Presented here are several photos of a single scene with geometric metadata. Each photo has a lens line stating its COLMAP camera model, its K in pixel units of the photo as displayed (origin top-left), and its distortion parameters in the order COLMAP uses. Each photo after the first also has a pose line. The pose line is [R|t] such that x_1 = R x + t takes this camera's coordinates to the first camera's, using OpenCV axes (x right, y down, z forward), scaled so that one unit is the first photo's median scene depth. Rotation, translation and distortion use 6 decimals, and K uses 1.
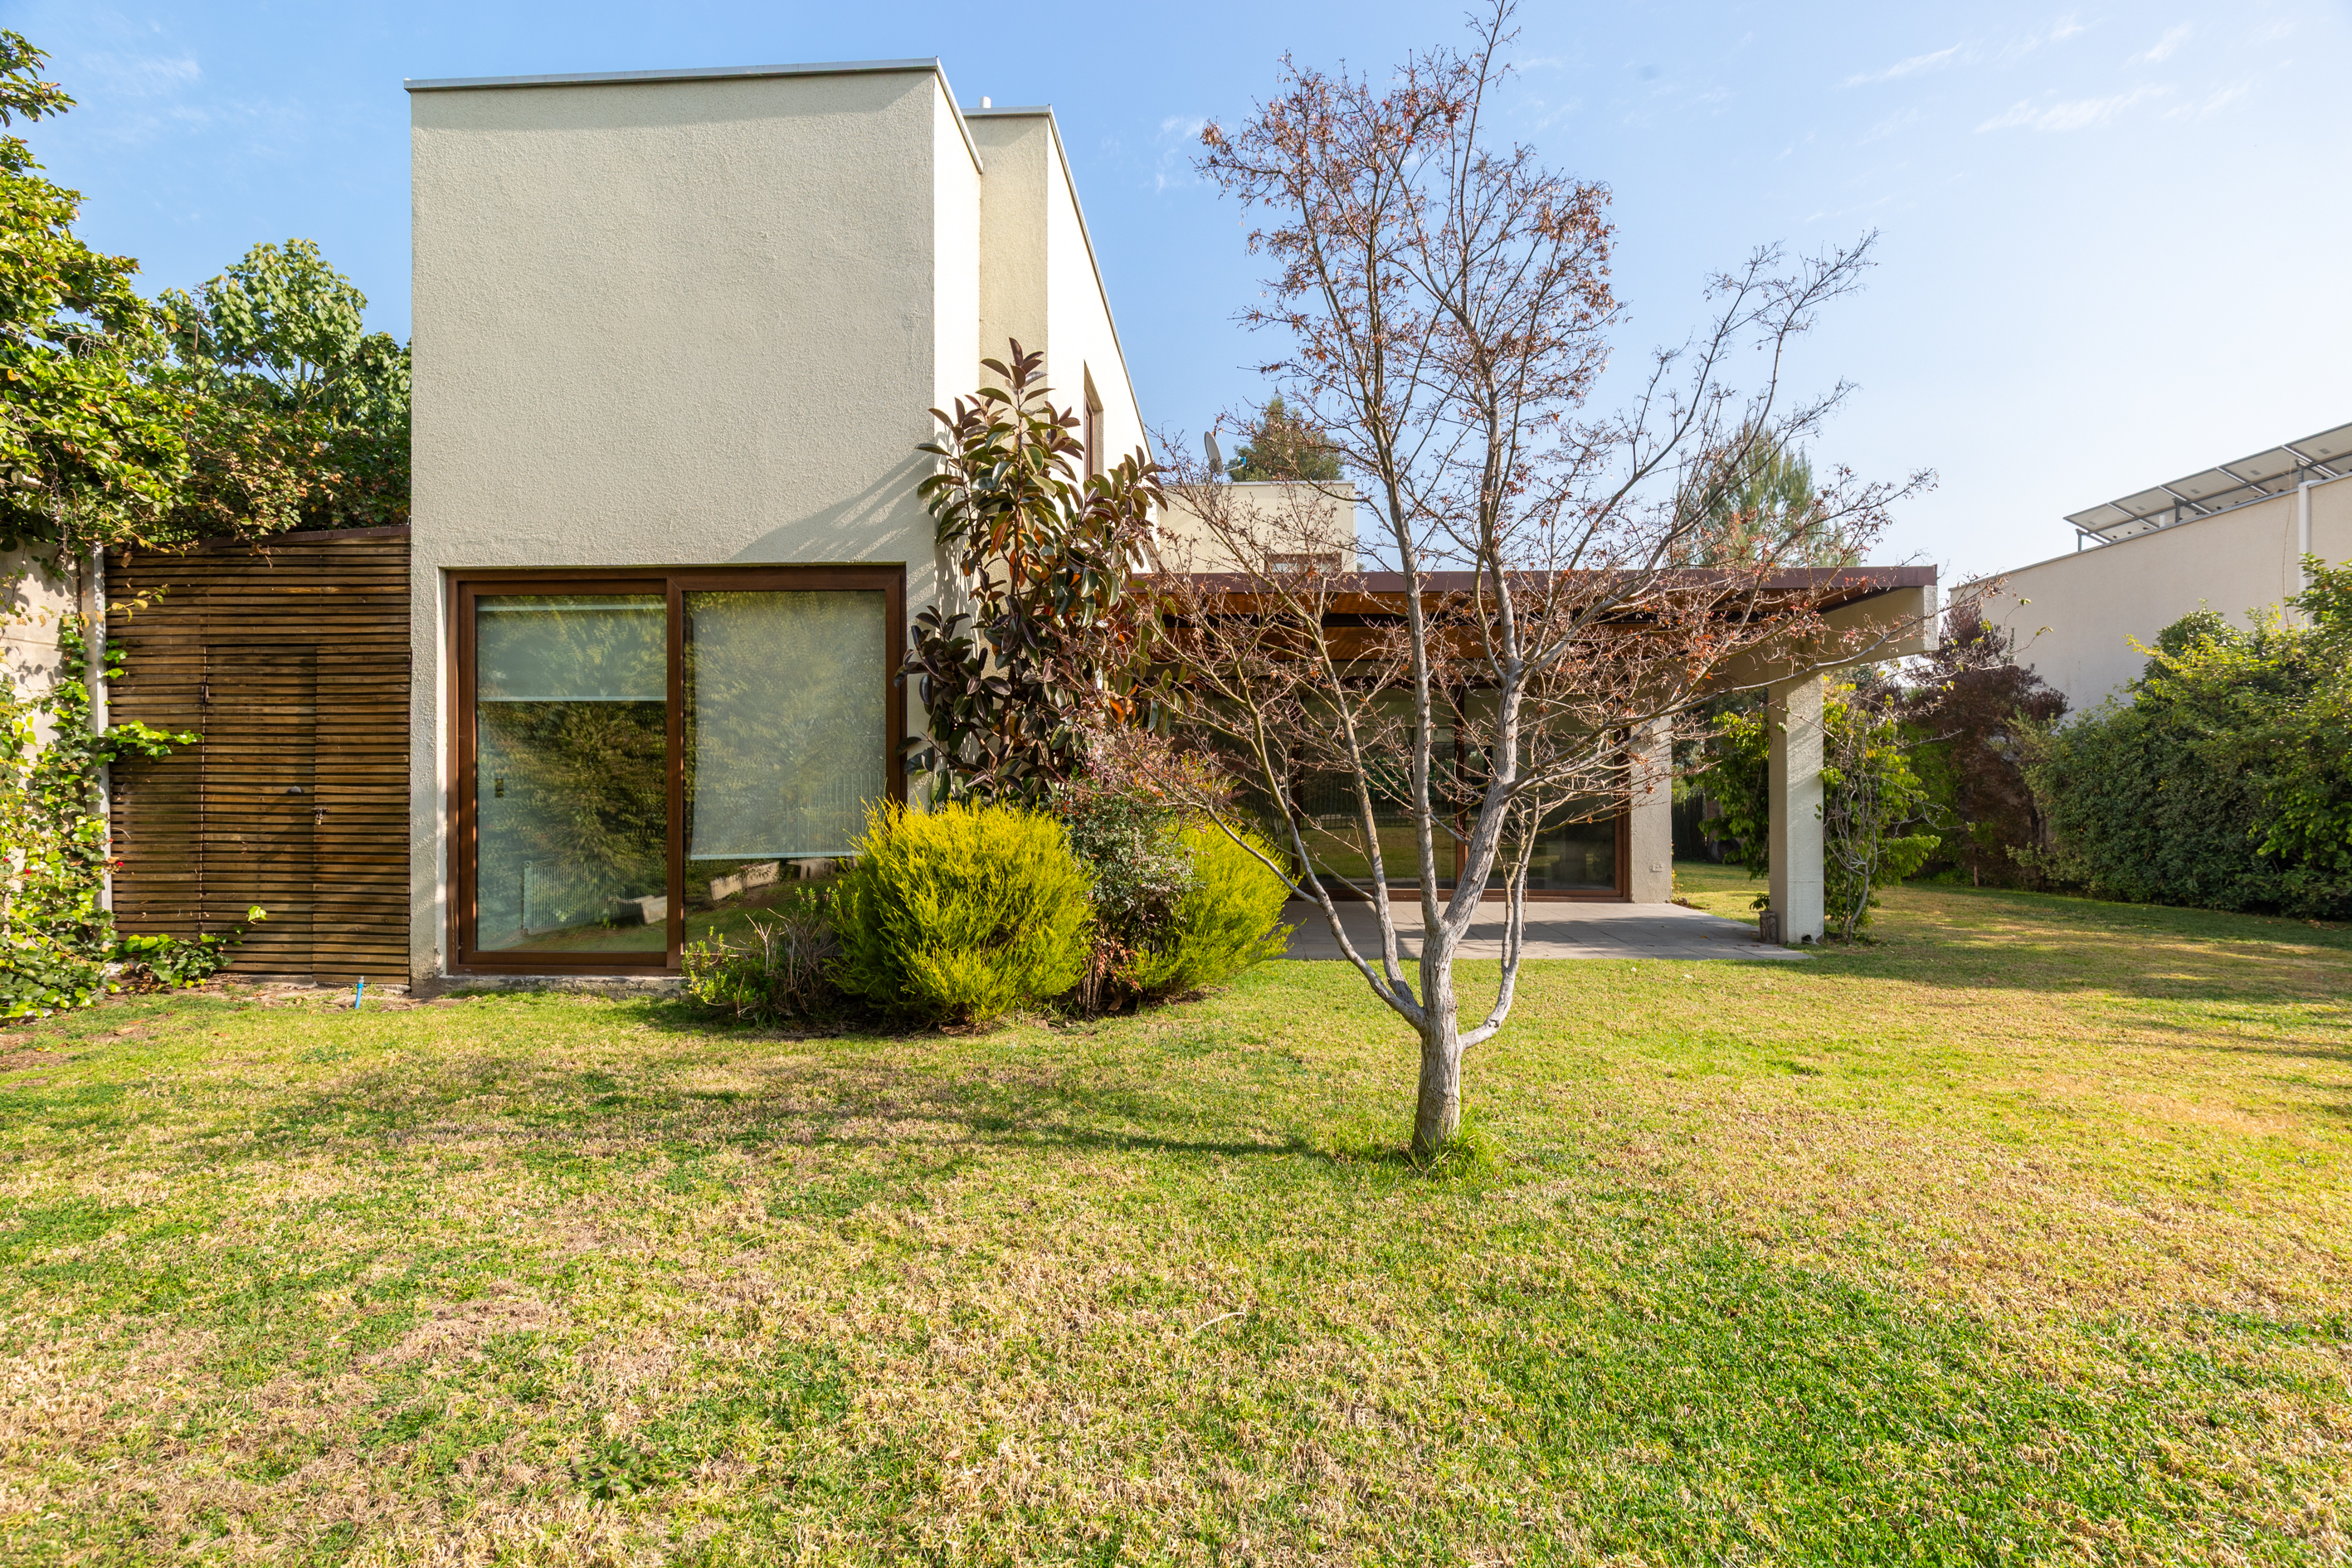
lens RADIAL K [[1074.3, 0, 1171.6], [0, 1074.3, 789.8], [0, 0, 1]] dist [0.005412, -0.000196]
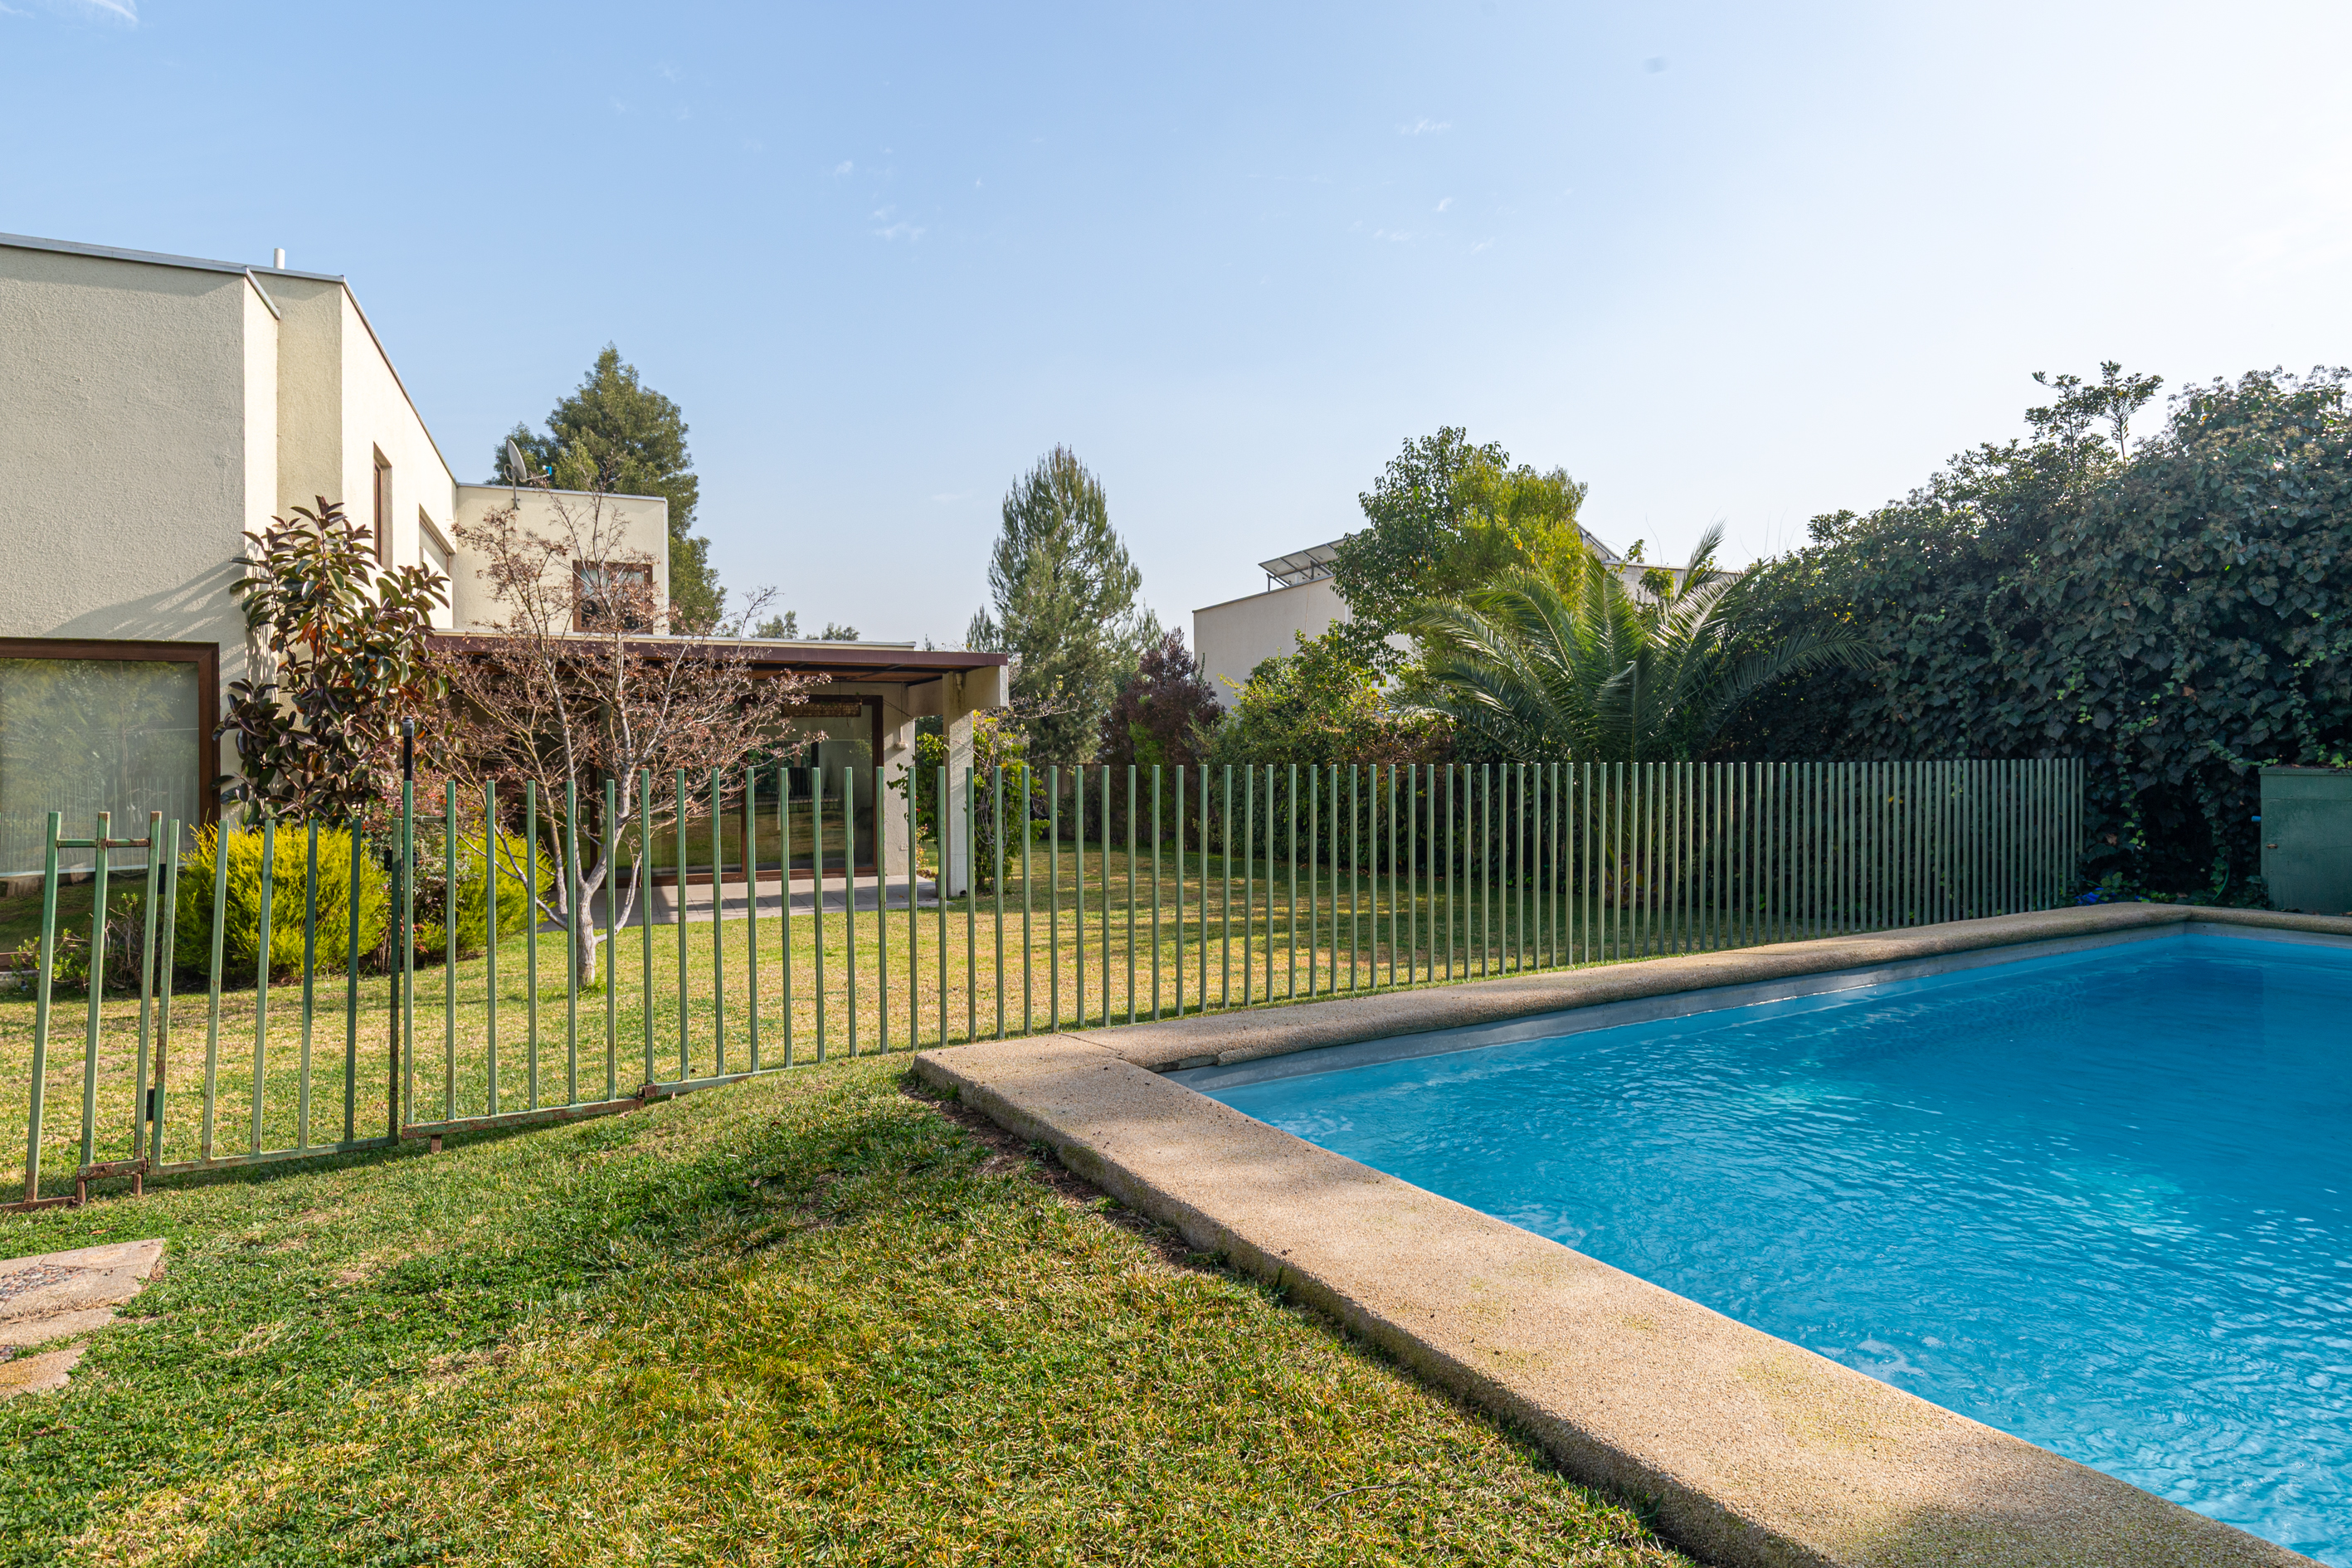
lens RADIAL K [[1226.8, 0, 1173.9], [0, 1226.8, 753.4], [0, 0, 1]] dist [-0.004518, -0.001358]
pose [[0.873569, -0.005446, 0.486670, 0.045766], [0.009451, 0.999939, -0.005776, -0.055984], [-0.486609, 0.009646, 0.873567, -0.870546]]
